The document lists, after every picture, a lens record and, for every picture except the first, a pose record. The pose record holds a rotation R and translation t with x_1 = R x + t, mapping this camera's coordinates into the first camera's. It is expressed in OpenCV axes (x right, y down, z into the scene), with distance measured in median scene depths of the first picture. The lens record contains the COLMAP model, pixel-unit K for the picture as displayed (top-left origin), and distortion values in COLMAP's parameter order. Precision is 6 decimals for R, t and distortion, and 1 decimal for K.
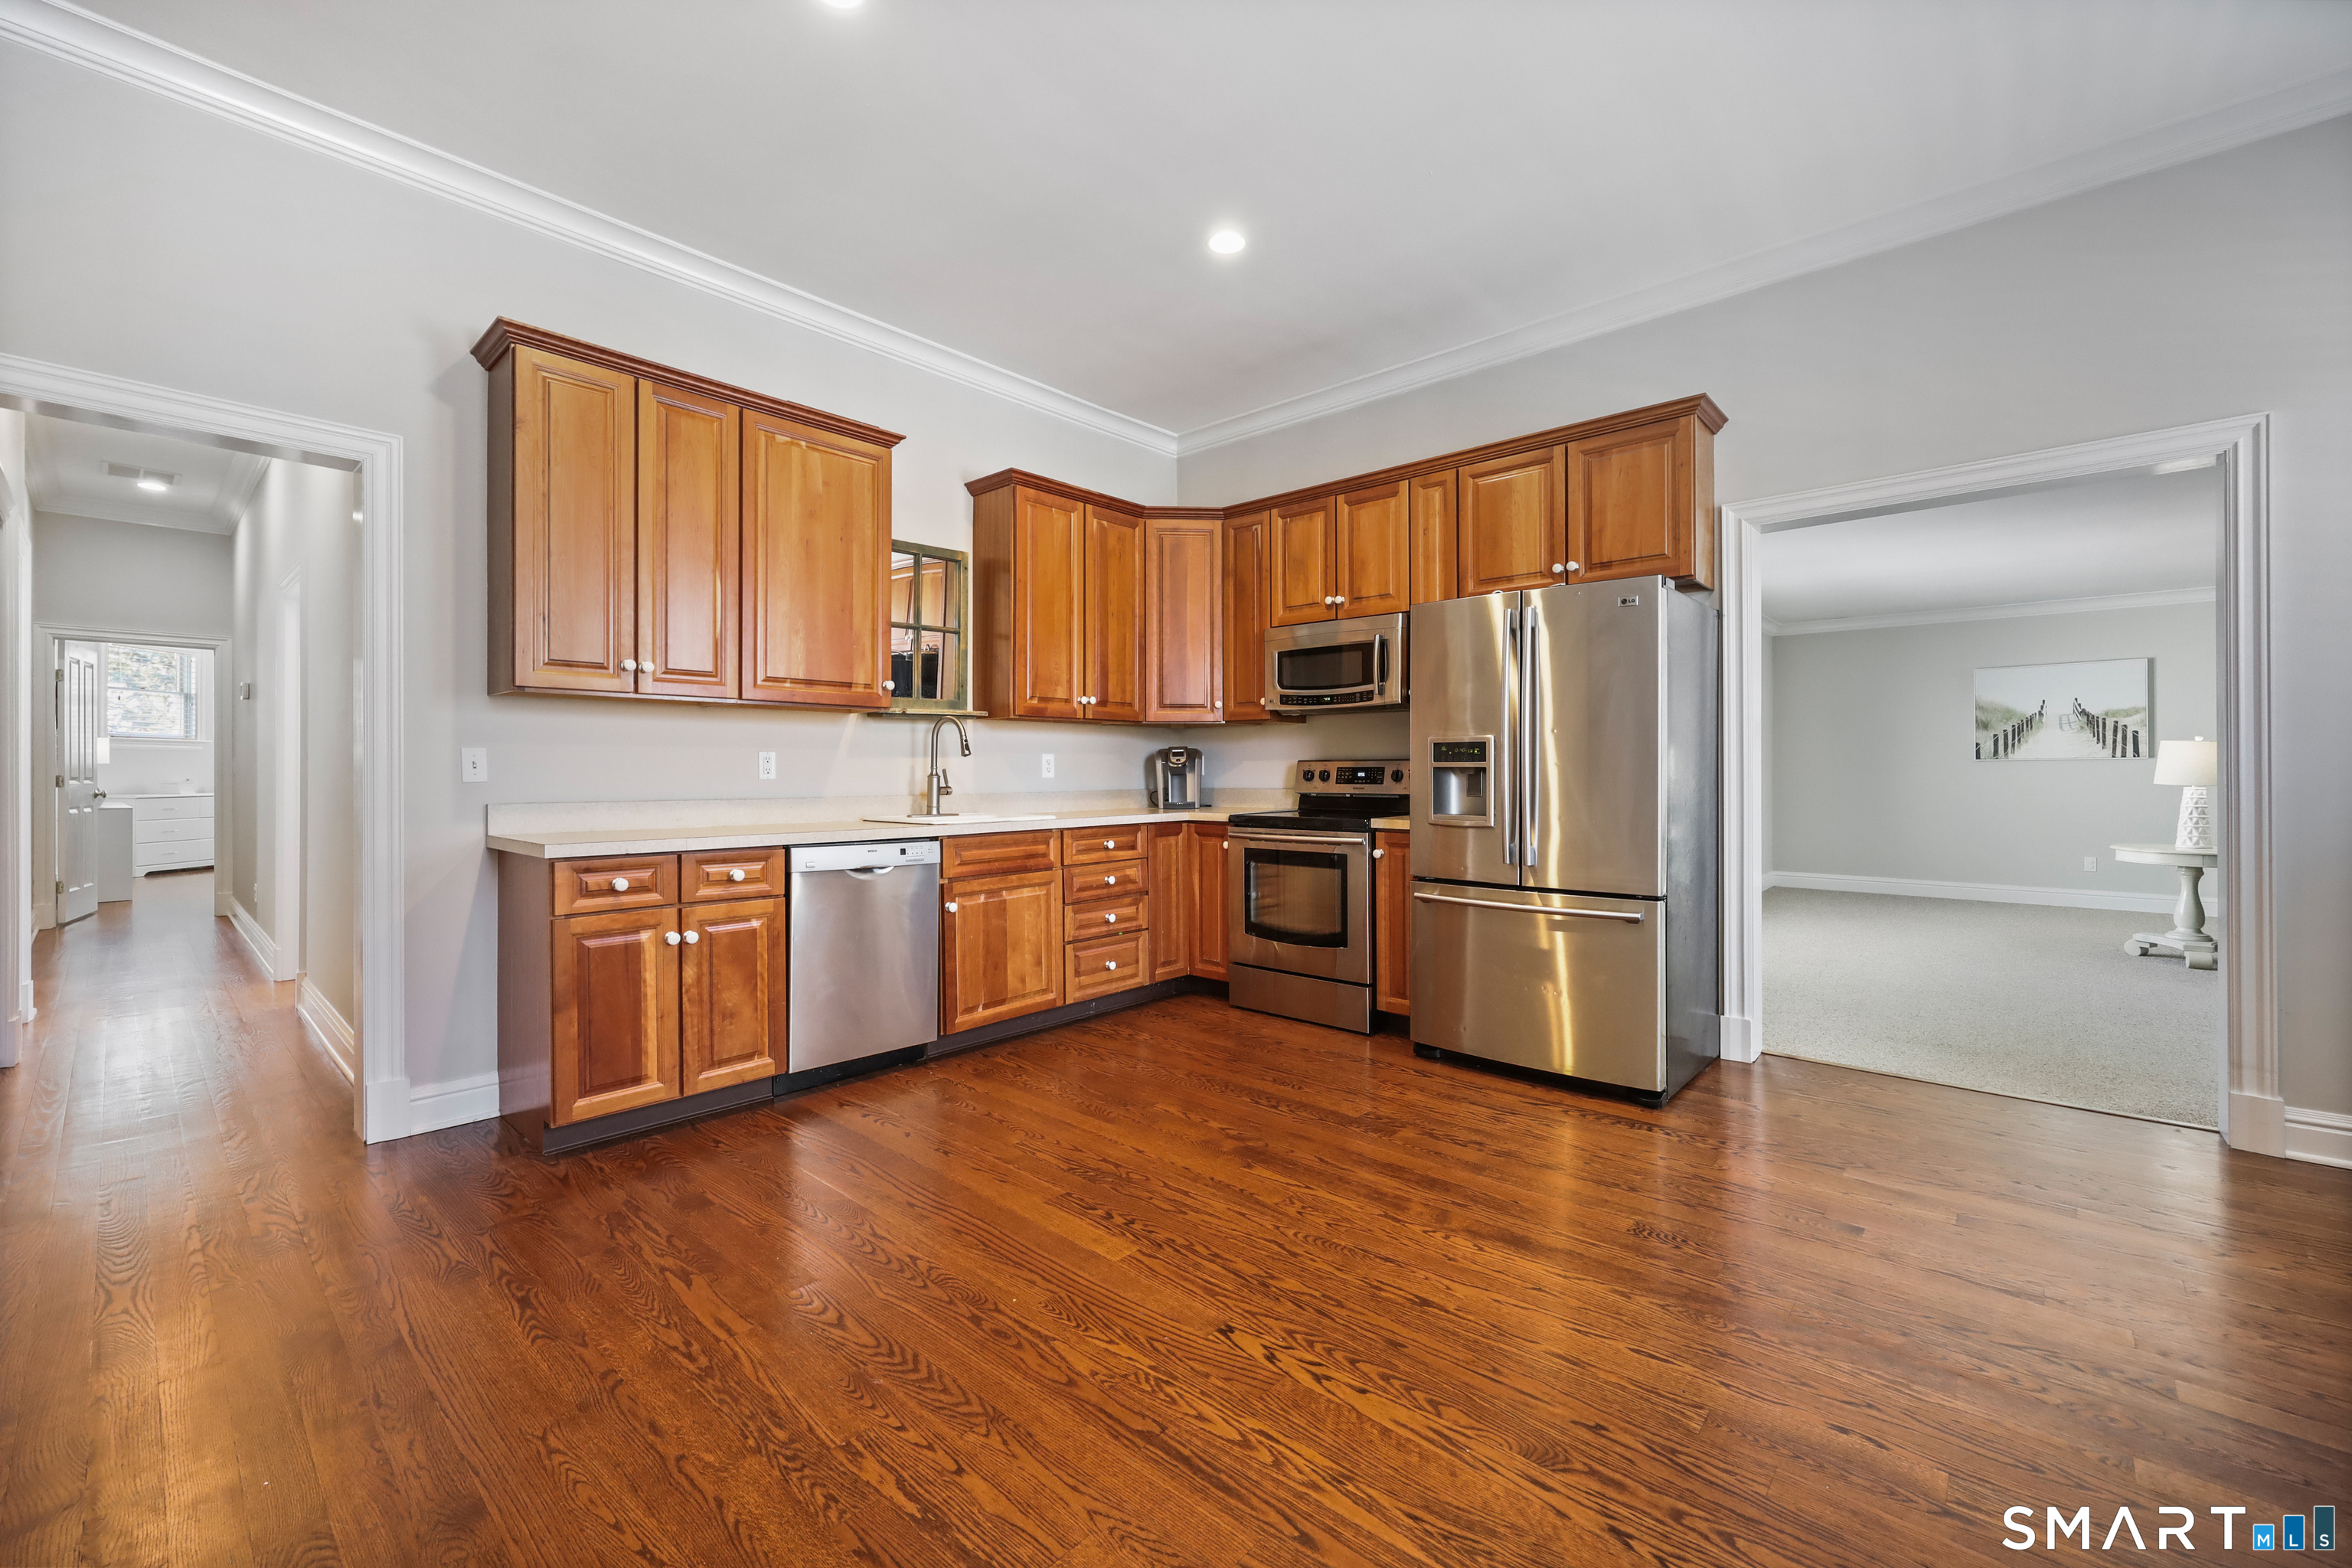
lens RADIAL K [[951.5, 0, 1176.7], [0, 951.5, 773.0], [0, 0, 1]] dist [0.001103, -0.000427]
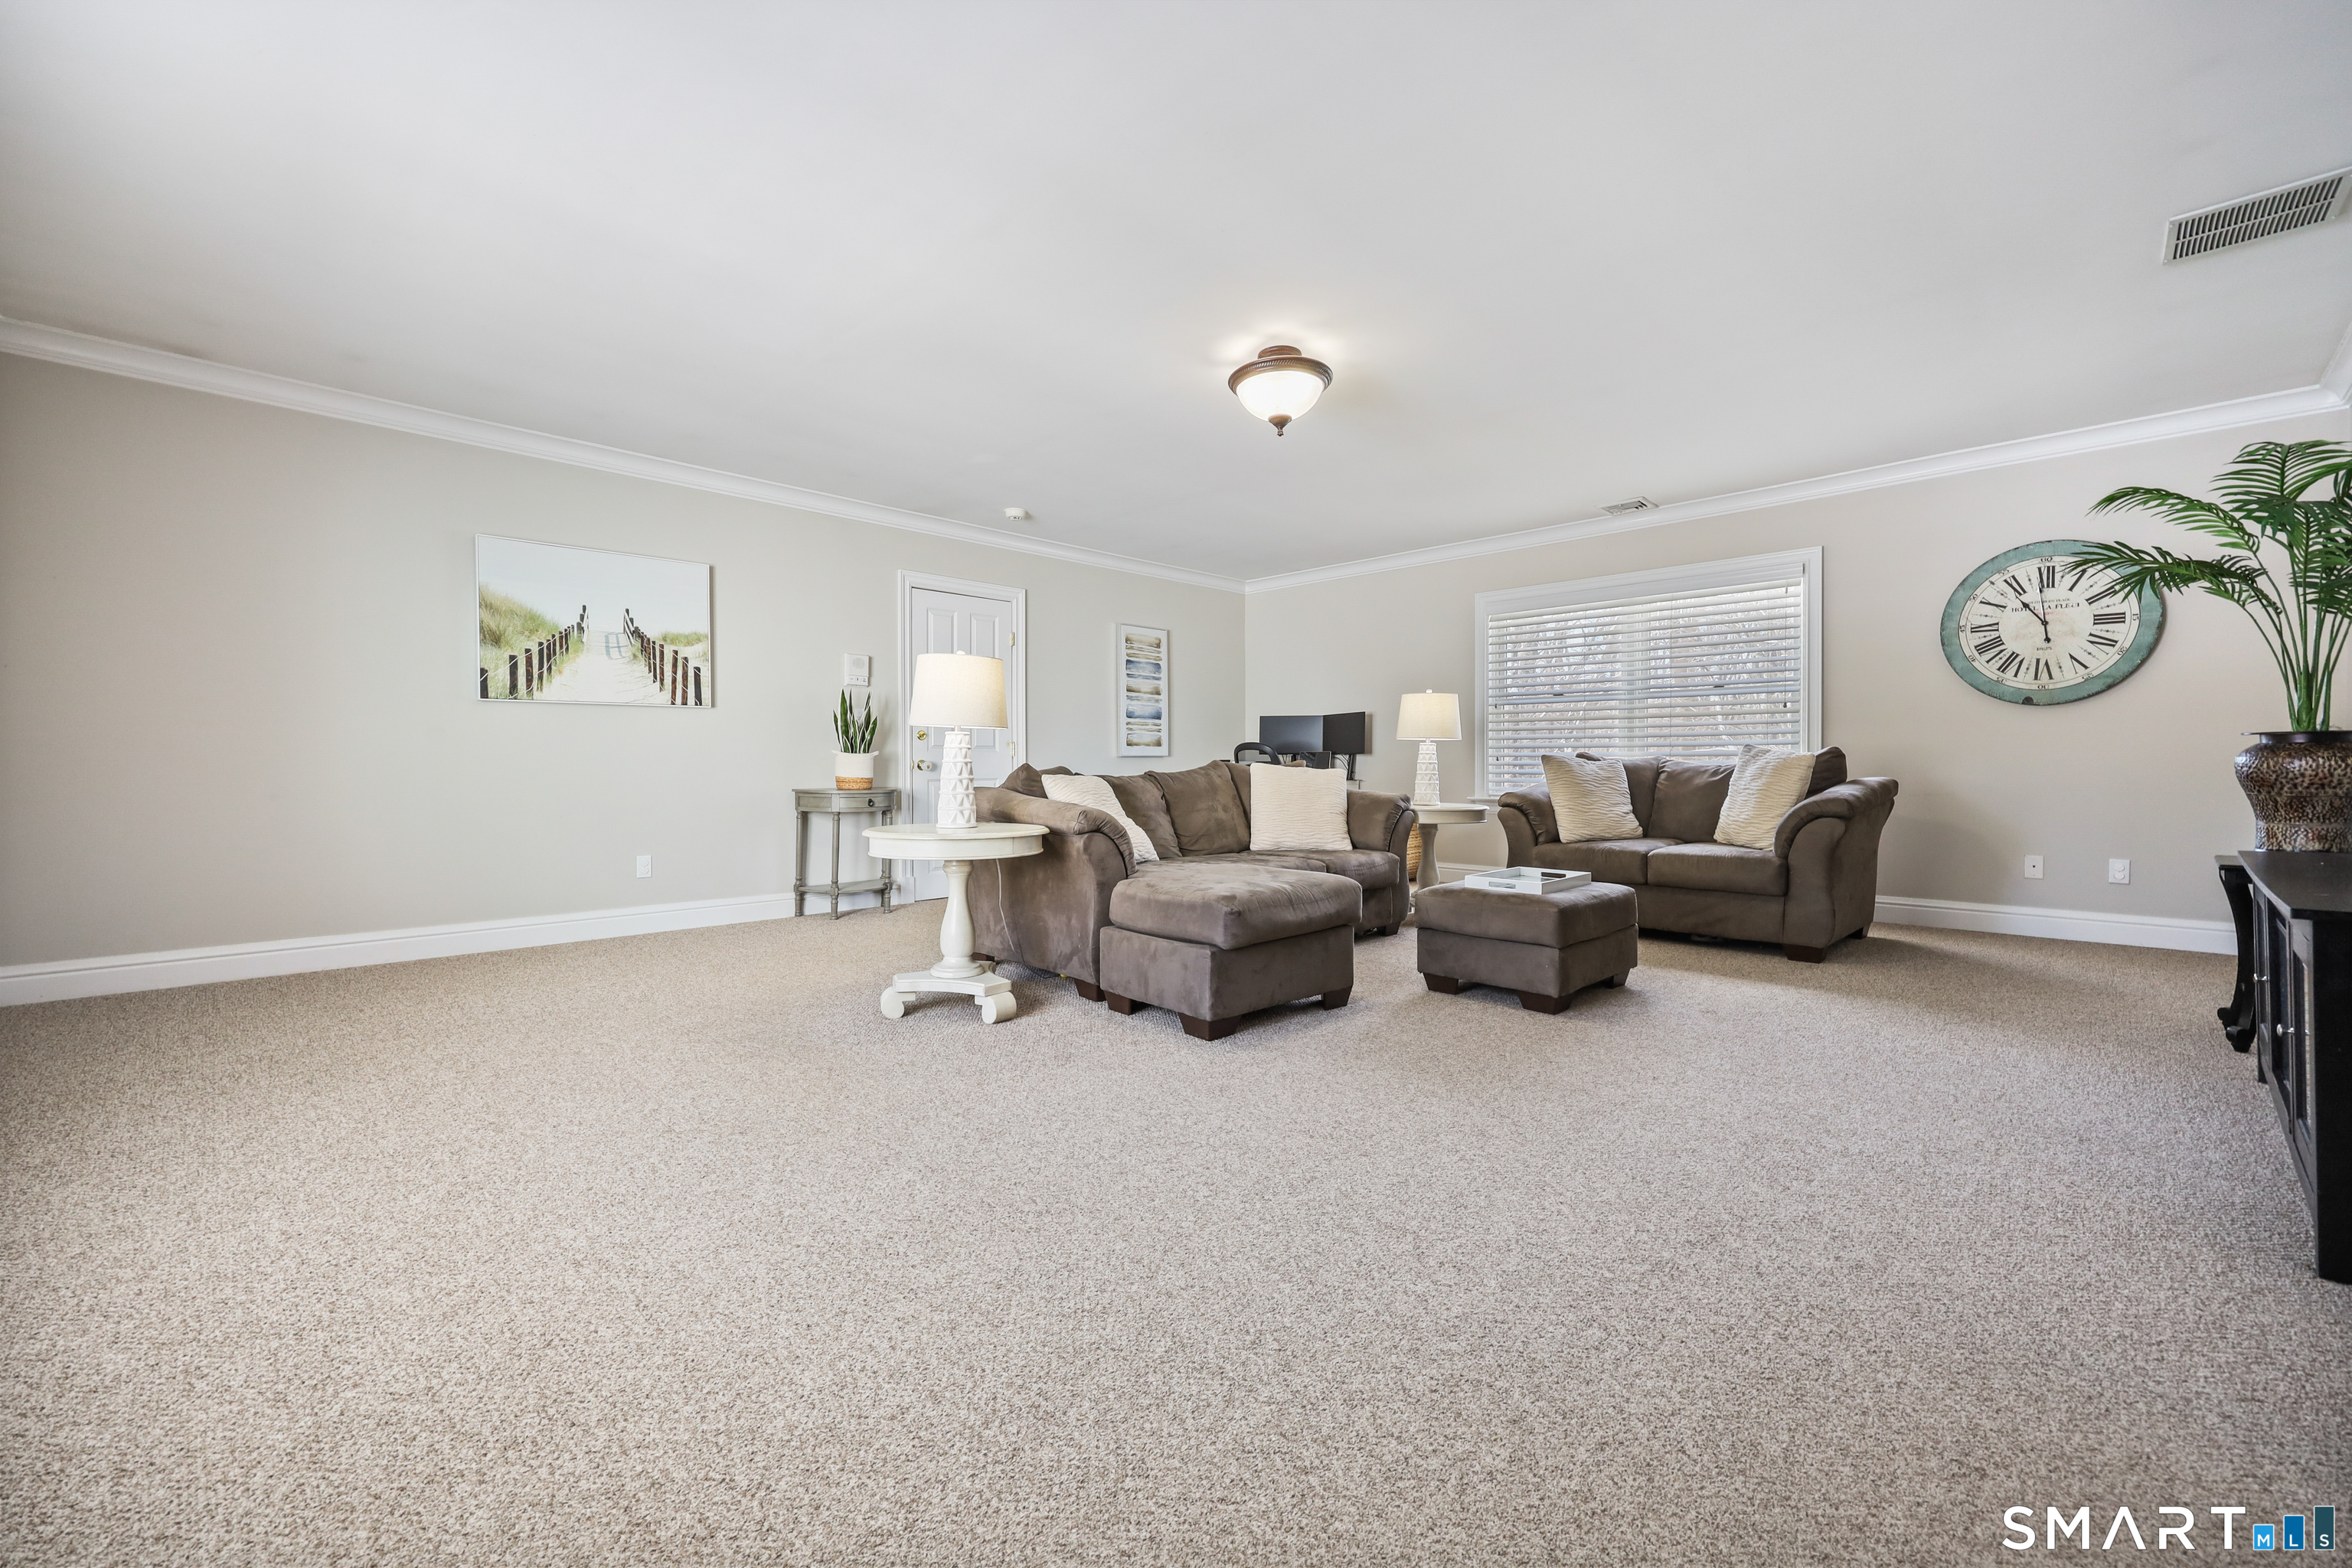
lens RADIAL K [[951.5, 0, 1176.1], [0, 951.5, 768.7], [0, 0, 1]] dist [0.001103, -0.000427]
pose [[0.032585, -0.001730, 0.999467, 0.324606], [0.005711, 0.999982, 0.001545, 0.028972], [-0.999453, 0.005658, 0.032595, 0.617237]]
